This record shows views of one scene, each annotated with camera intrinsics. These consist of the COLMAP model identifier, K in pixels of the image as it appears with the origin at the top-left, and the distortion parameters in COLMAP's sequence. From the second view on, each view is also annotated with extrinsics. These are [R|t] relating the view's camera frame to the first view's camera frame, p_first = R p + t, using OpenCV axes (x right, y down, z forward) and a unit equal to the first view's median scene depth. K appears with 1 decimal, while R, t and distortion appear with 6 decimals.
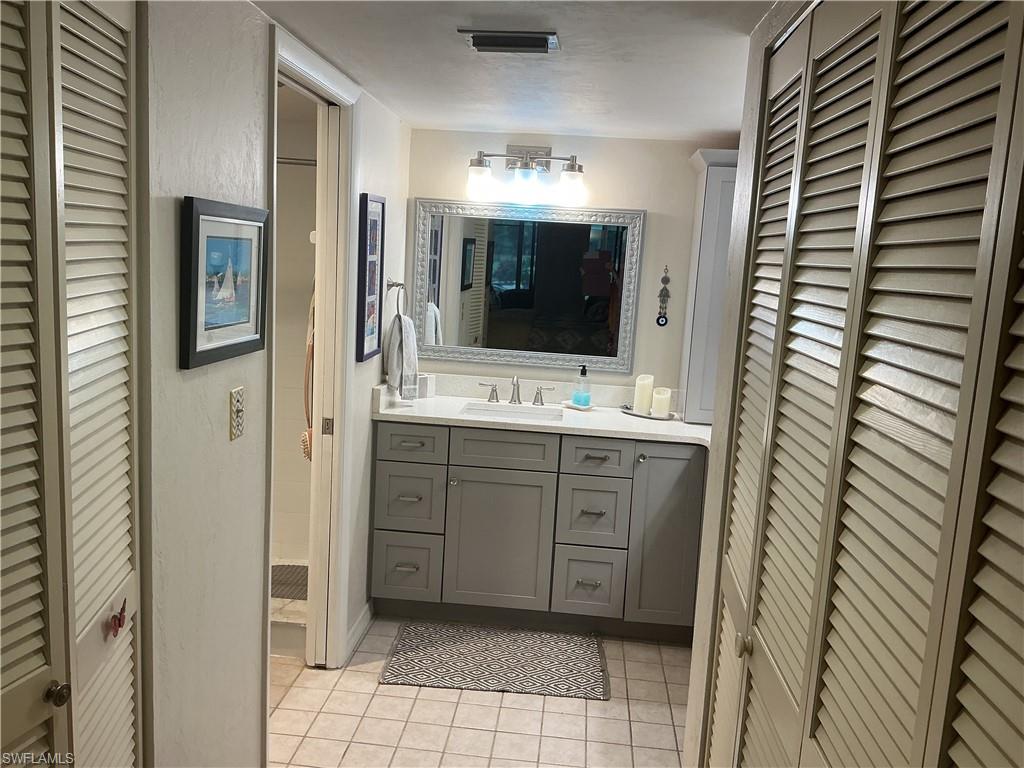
lens RADIAL K [[850.7, 0, 513.8], [0, 850.7, 384.9], [0, 0, 1]] dist [0.058981, -0.109568]
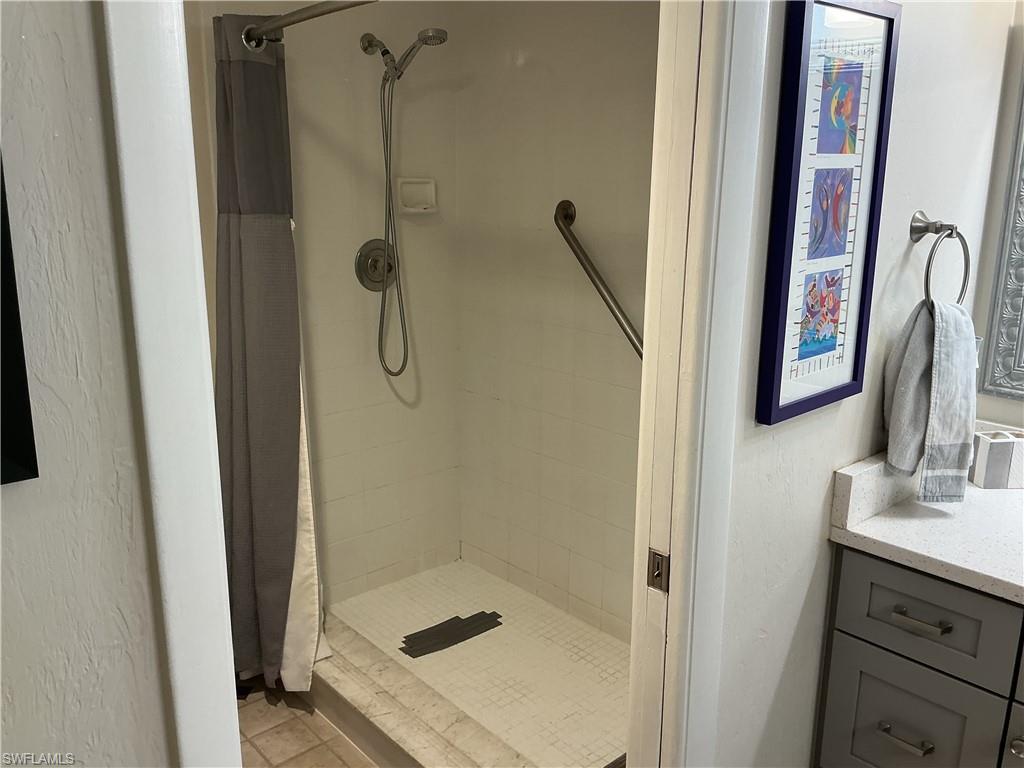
lens RADIAL K [[850.7, 0, 515.3], [0, 850.7, 388.8], [0, 0, 1]] dist [0.058981, -0.109568]
pose [[0.727568, 0.107716, -0.677527, 0.006496], [-0.065434, 0.993990, 0.087761, -0.064766], [0.682908, -0.019519, 0.730244, 0.567933]]
